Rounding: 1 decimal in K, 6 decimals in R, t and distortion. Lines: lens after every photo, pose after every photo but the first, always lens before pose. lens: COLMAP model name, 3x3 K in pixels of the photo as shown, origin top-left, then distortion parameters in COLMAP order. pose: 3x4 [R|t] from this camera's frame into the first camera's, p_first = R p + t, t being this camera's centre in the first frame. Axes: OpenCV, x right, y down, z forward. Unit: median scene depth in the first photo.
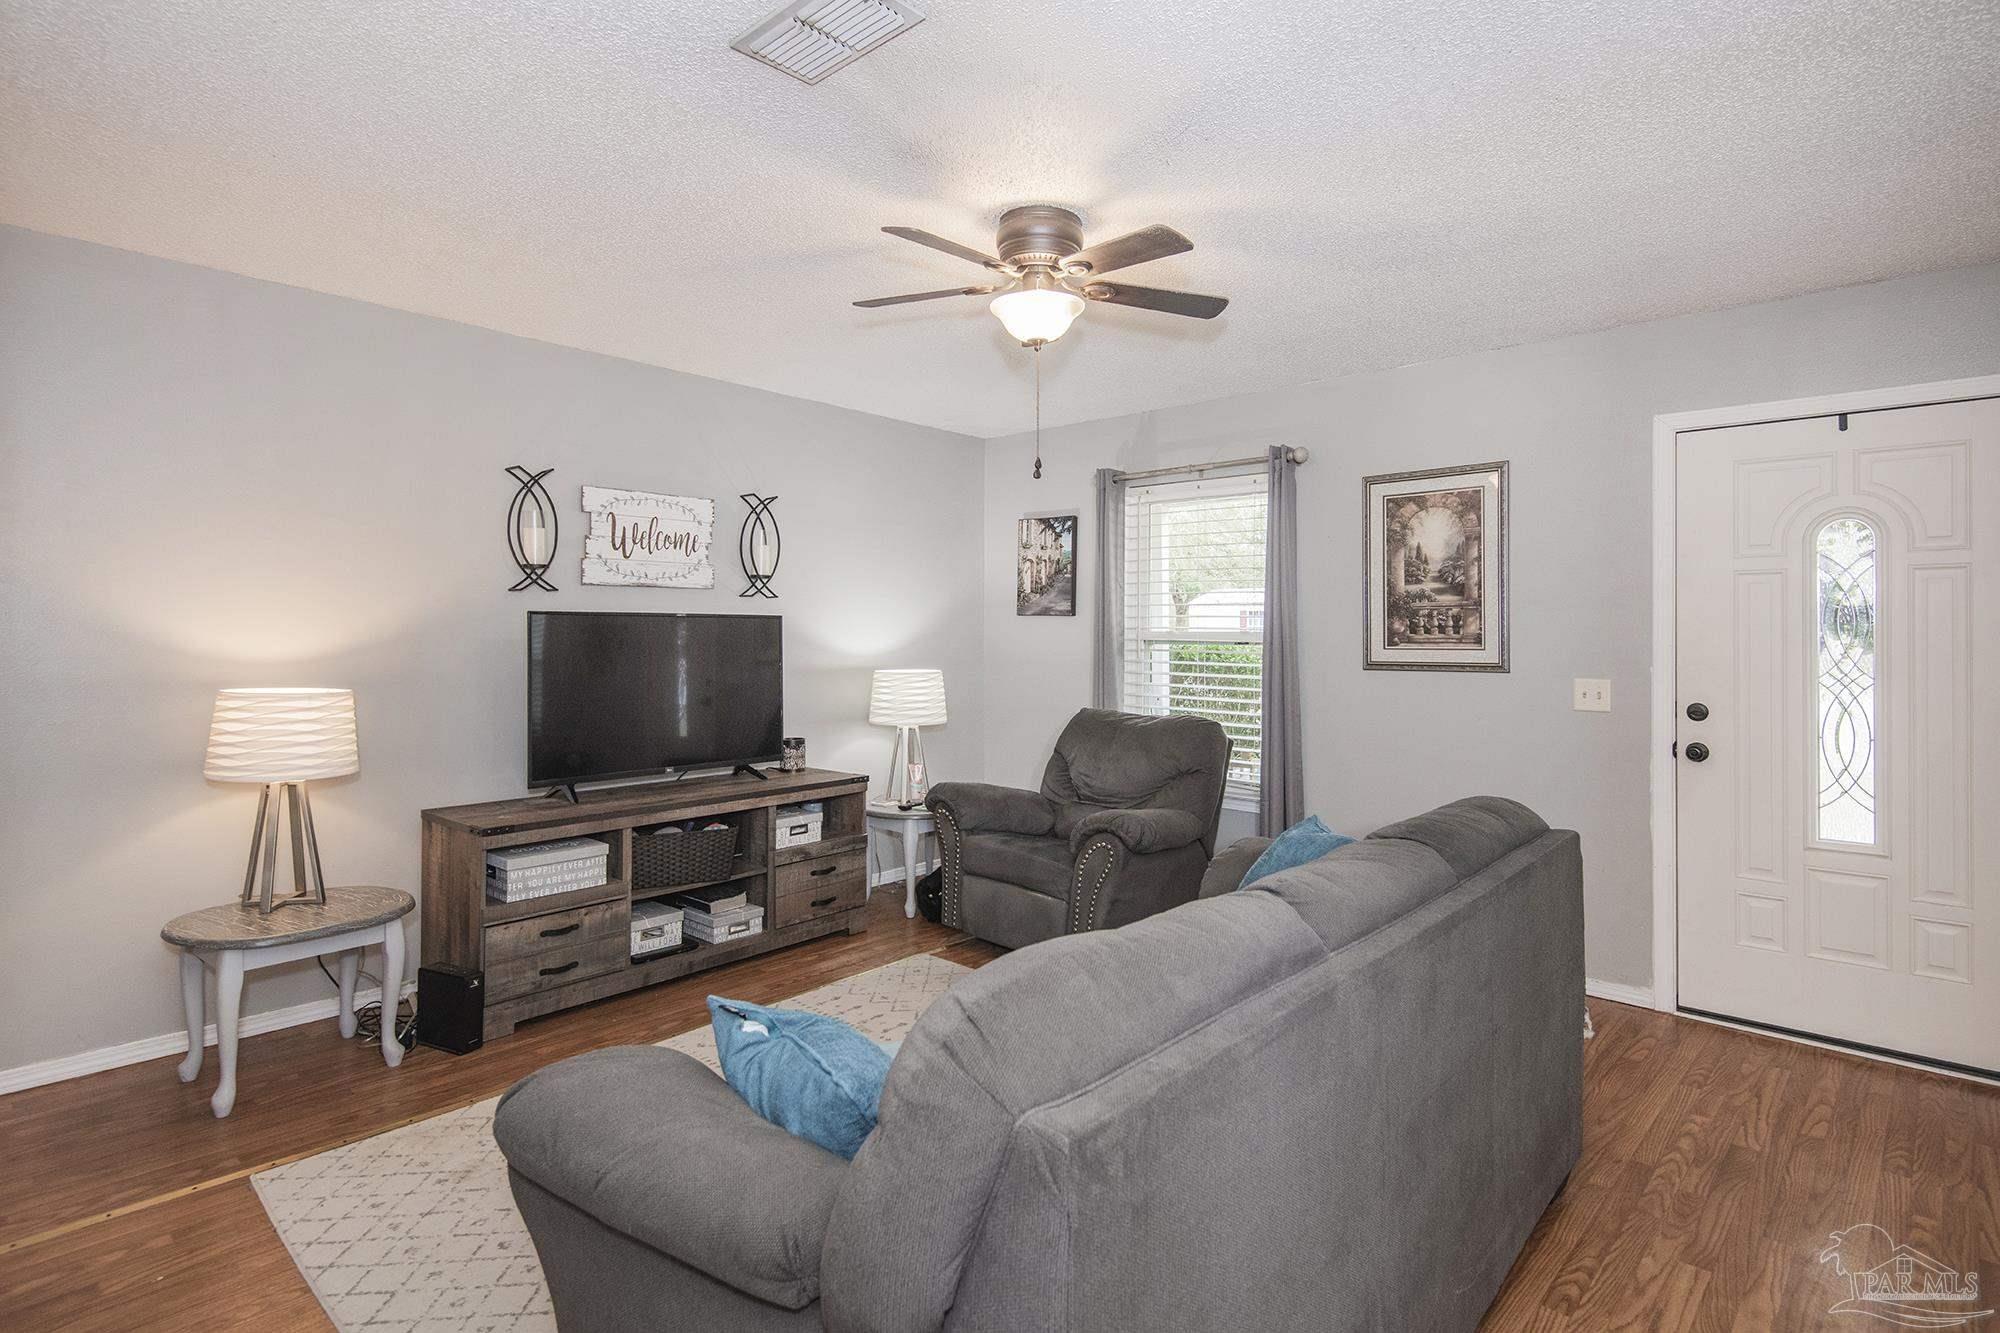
lens RADIAL K [[1036.0, 0, 990.8], [0, 1036.0, 630.7], [0, 0, 1]] dist [0.024959, -0.004664]
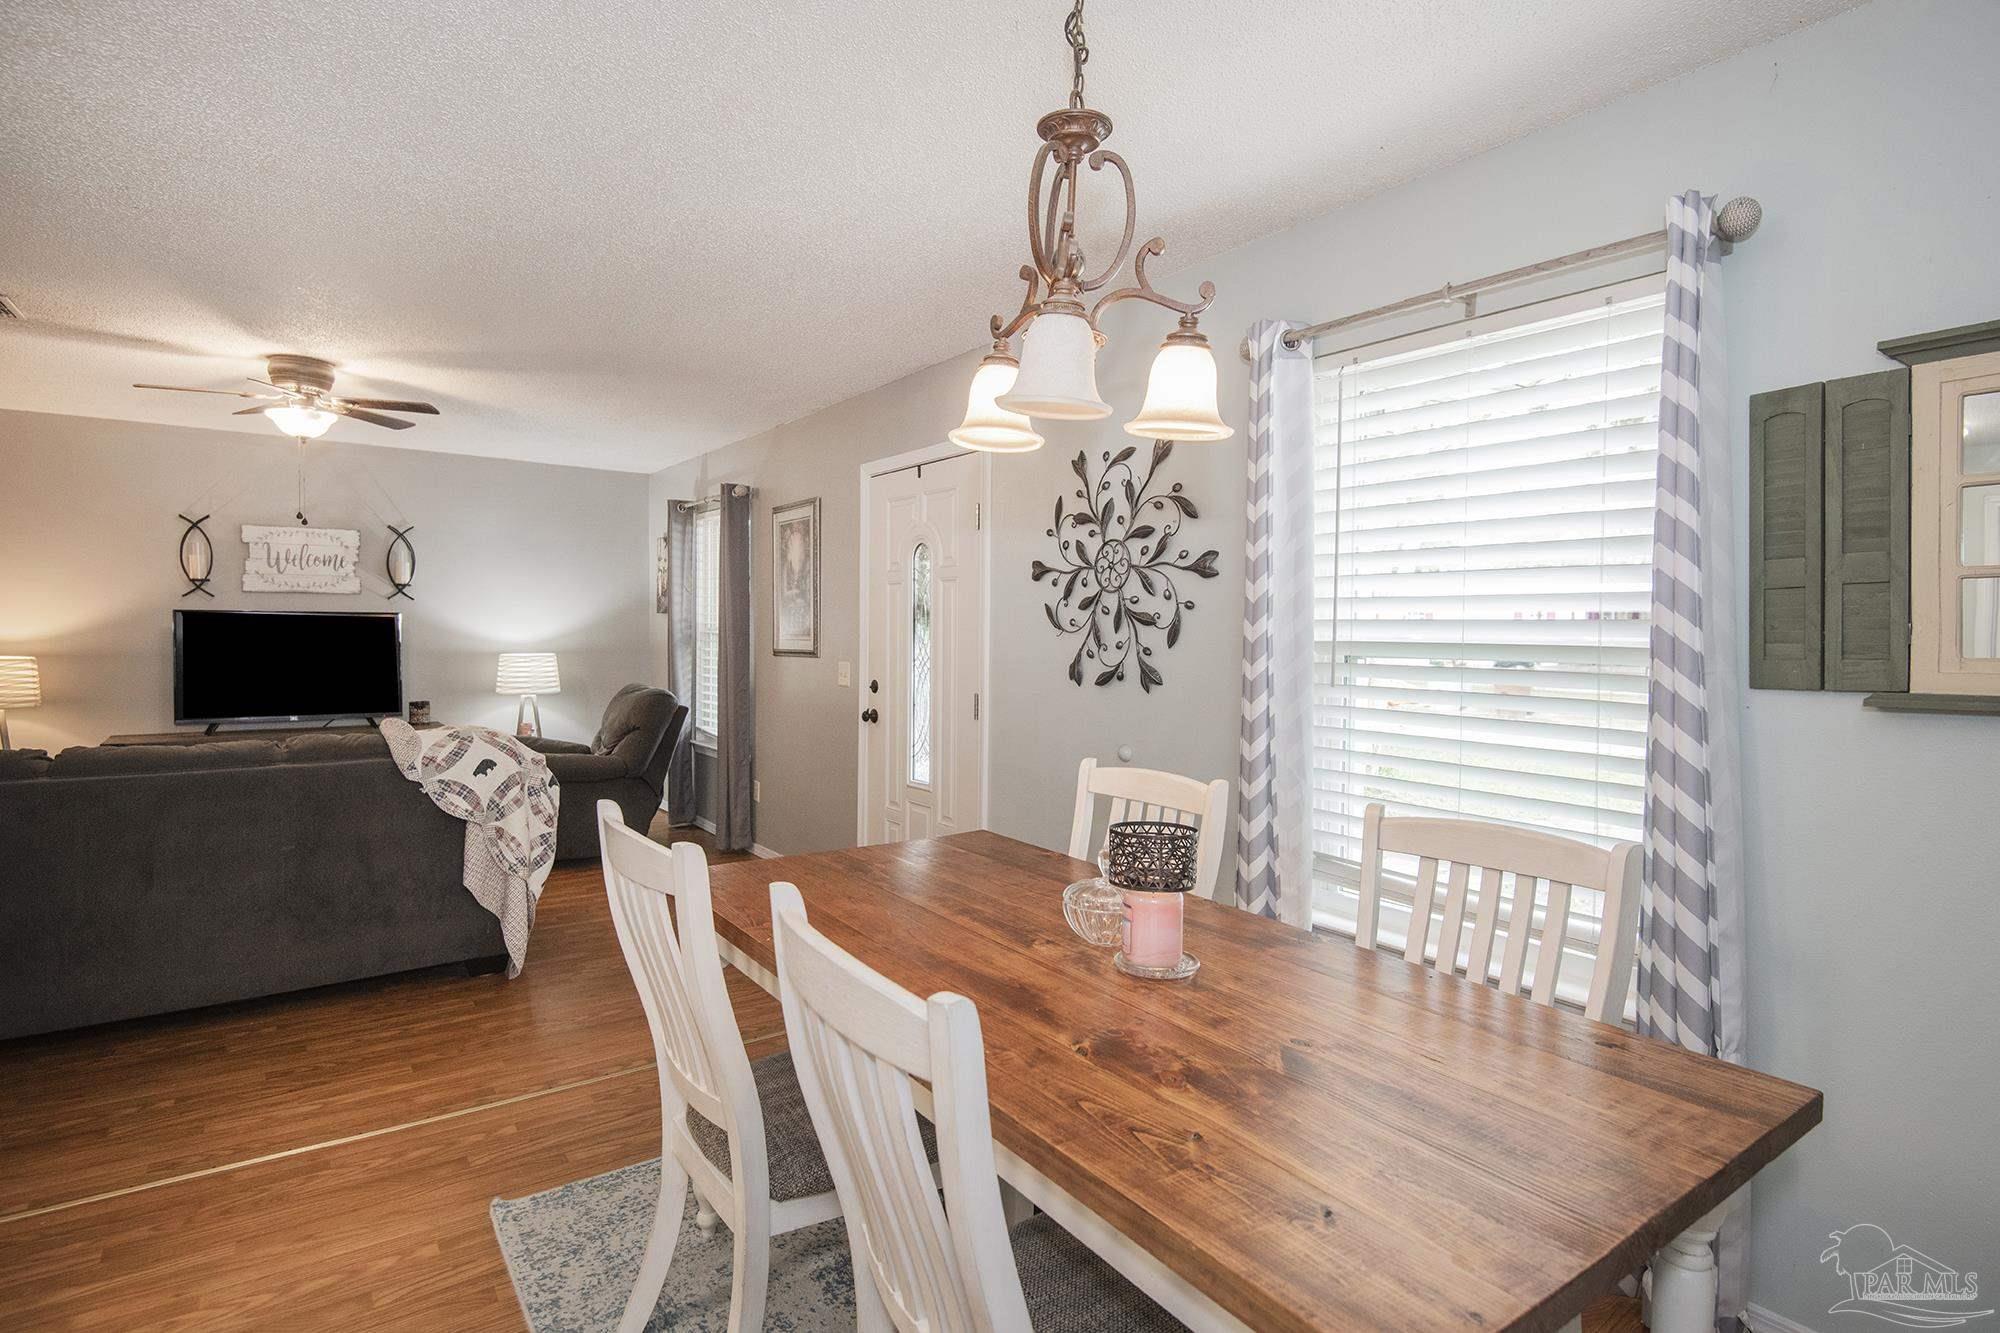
lens RADIAL K [[1038.4, 0, 998.8], [0, 1038.4, 663.0], [0, 0, 1]] dist [0.033493, -0.023189]
pose [[0.980918, 0.009957, -0.194168, 0.916292], [-0.003299, 0.999396, 0.034582, 0.000386], [0.194396, -0.033282, 0.980358, -0.230517]]
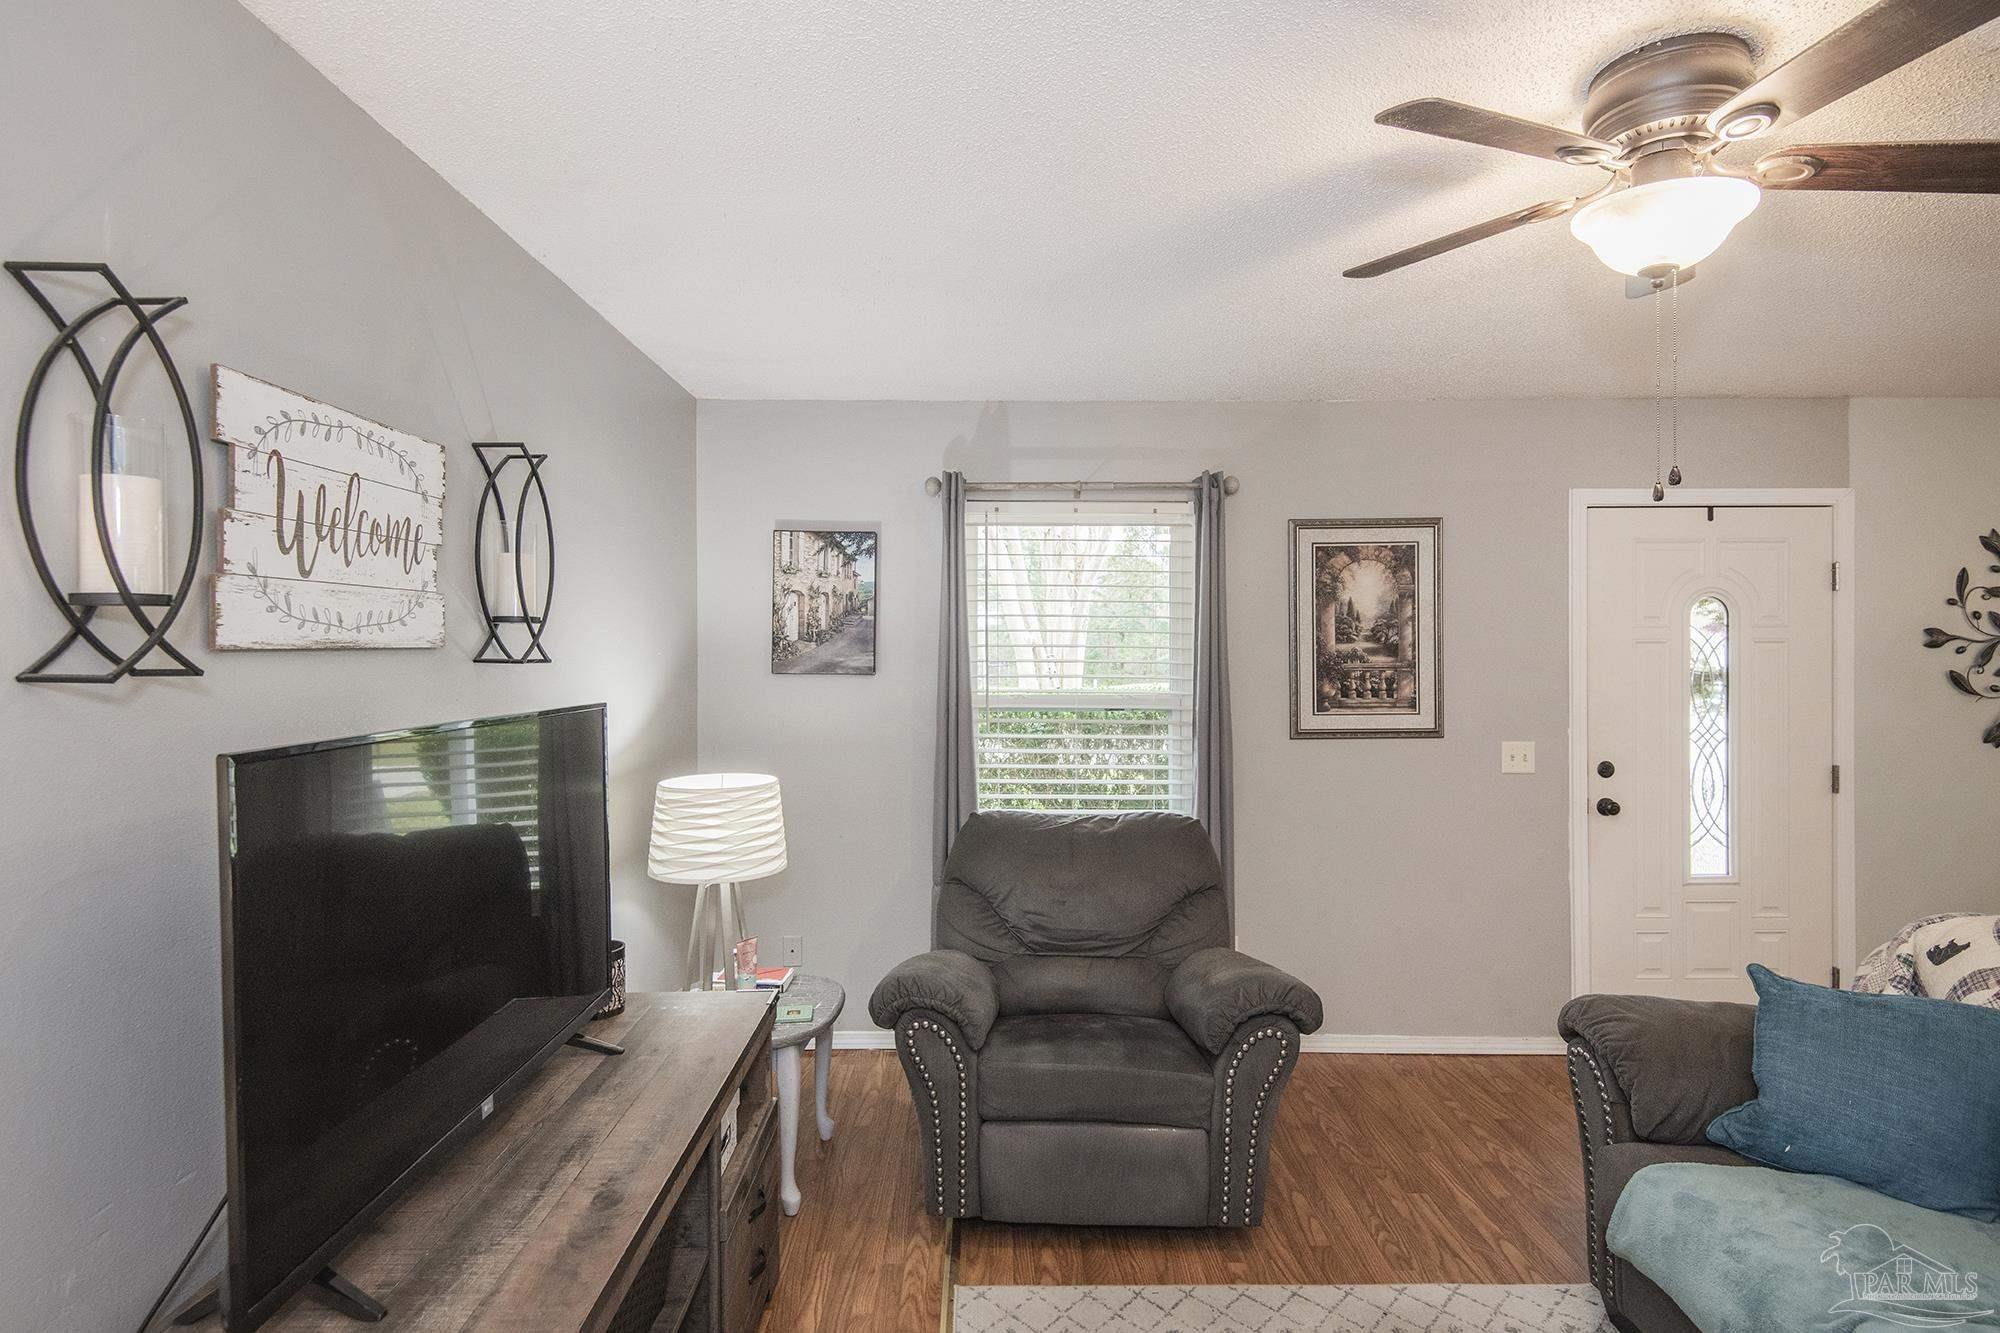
lens RADIAL K [[1038.4, 0, 986.8], [0, 1038.4, 653.2], [0, 0, 1]] dist [0.033493, -0.023189]
pose [[0.718427, -0.009027, 0.695543, -0.446591], [0.002567, 0.999943, 0.010326, -0.045884], [-0.695597, -0.005633, 0.718410, 0.563976]]
